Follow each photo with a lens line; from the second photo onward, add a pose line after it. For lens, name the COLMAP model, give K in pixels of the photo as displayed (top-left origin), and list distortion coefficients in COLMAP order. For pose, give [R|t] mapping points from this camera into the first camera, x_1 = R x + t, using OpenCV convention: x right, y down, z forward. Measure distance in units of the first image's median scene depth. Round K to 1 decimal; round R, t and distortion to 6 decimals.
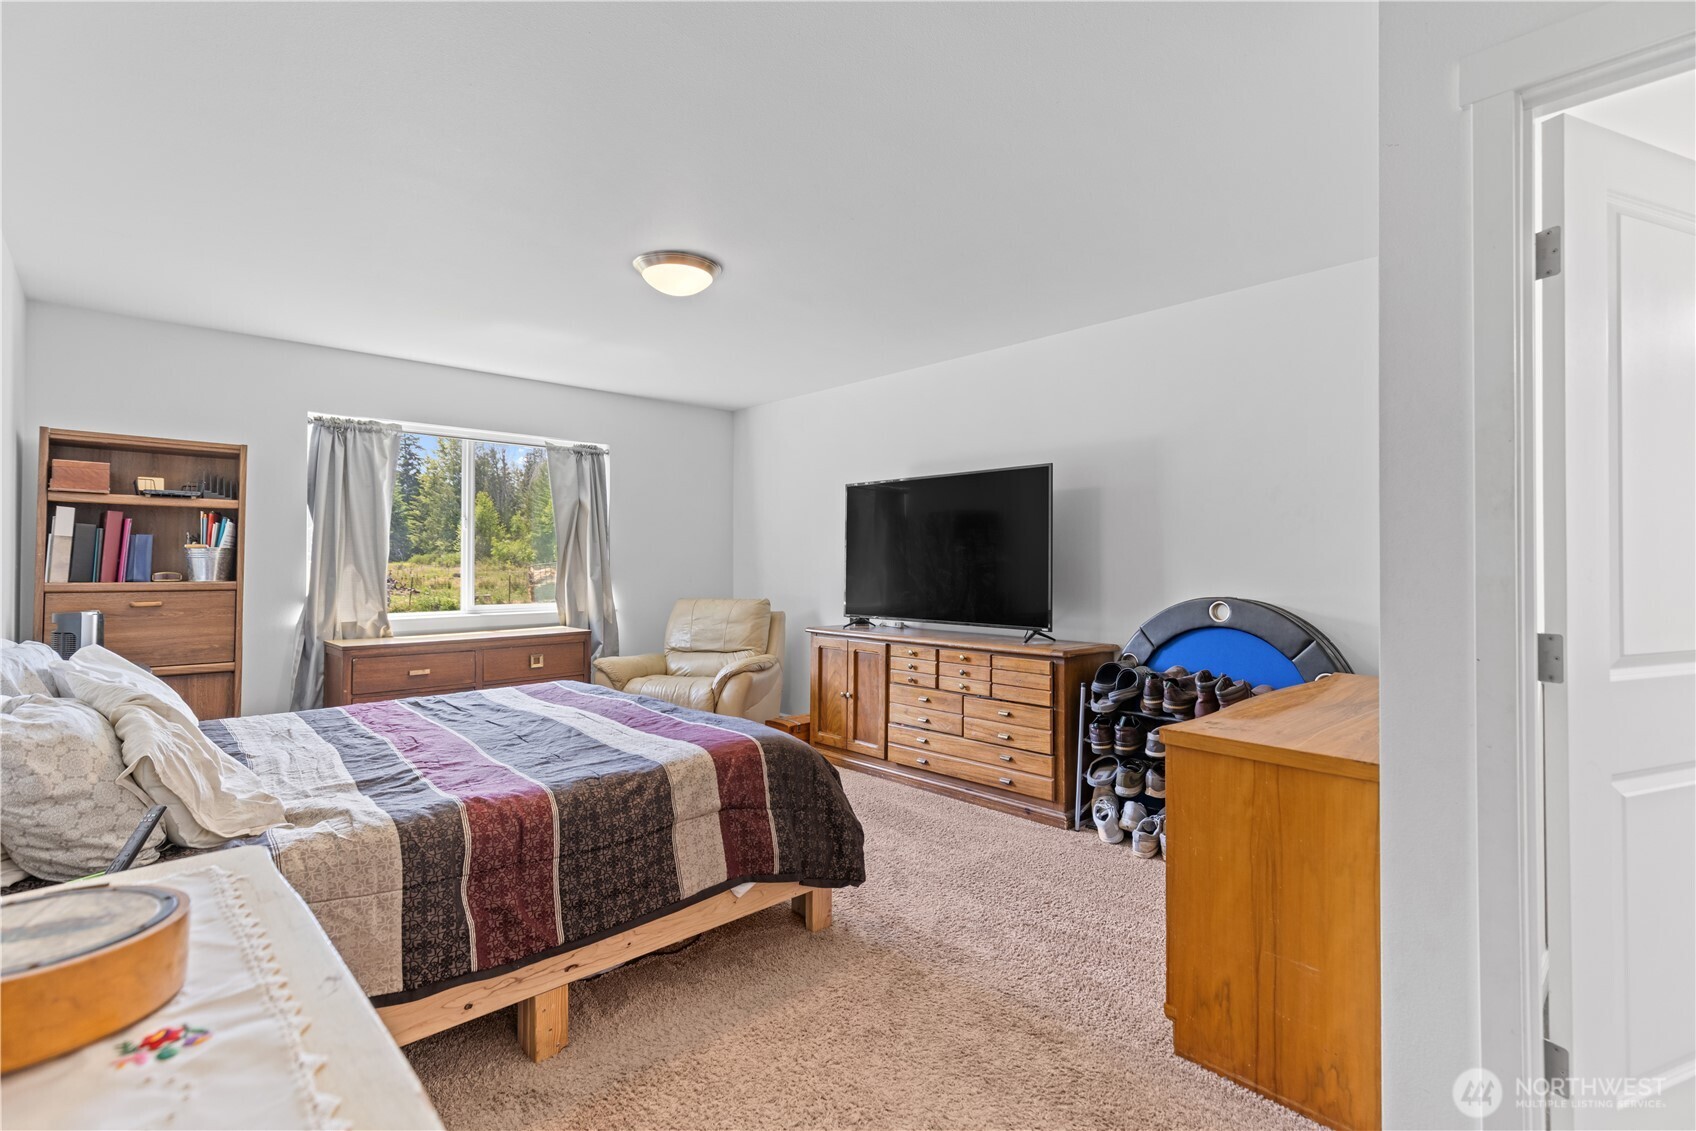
lens RADIAL K [[779.0, 0, 841.4], [0, 779.0, 557.6], [0, 0, 1]] dist [0.007402, -0.003617]
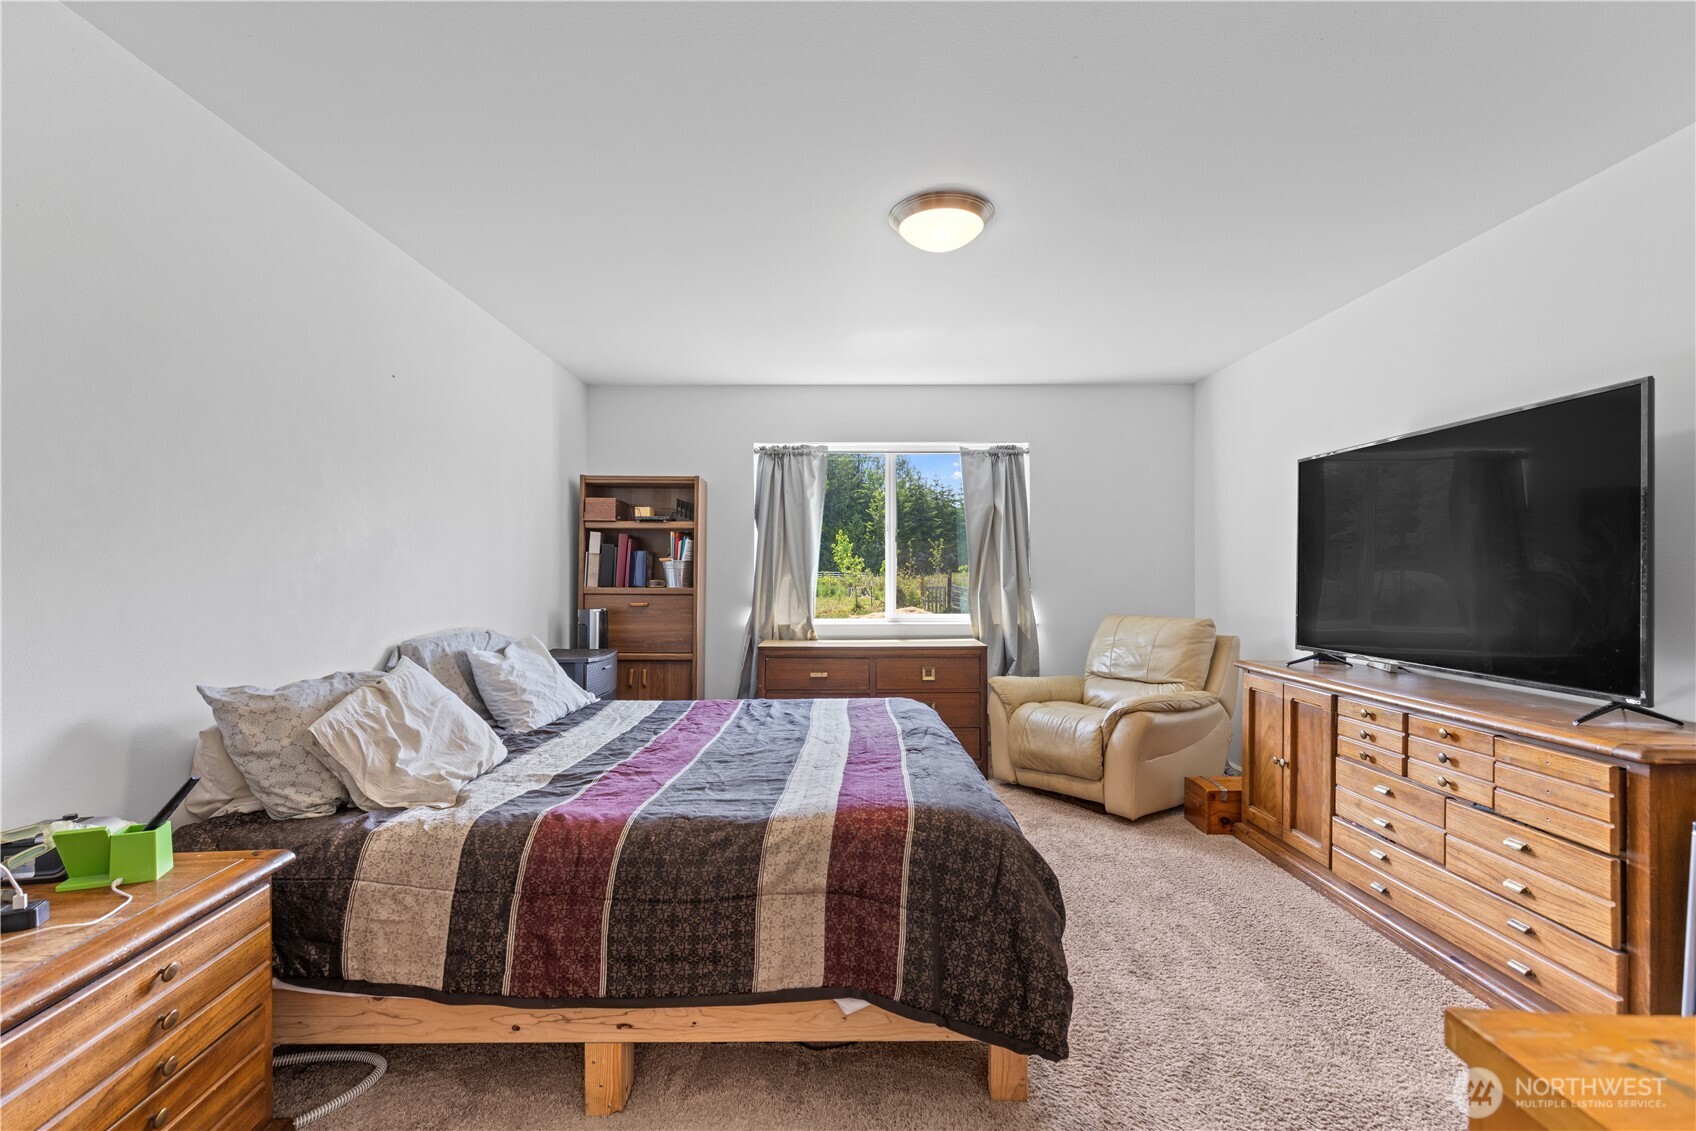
lens RADIAL K [[779.0, 0, 848.9], [0, 779.0, 566.6], [0, 0, 1]] dist [0.007402, -0.003617]
pose [[0.735265, -0.005487, -0.677758, 0.248388], [0.006168, 0.999980, -0.001404, 0.000409], [0.677752, -0.003148, 0.735284, 0.283836]]
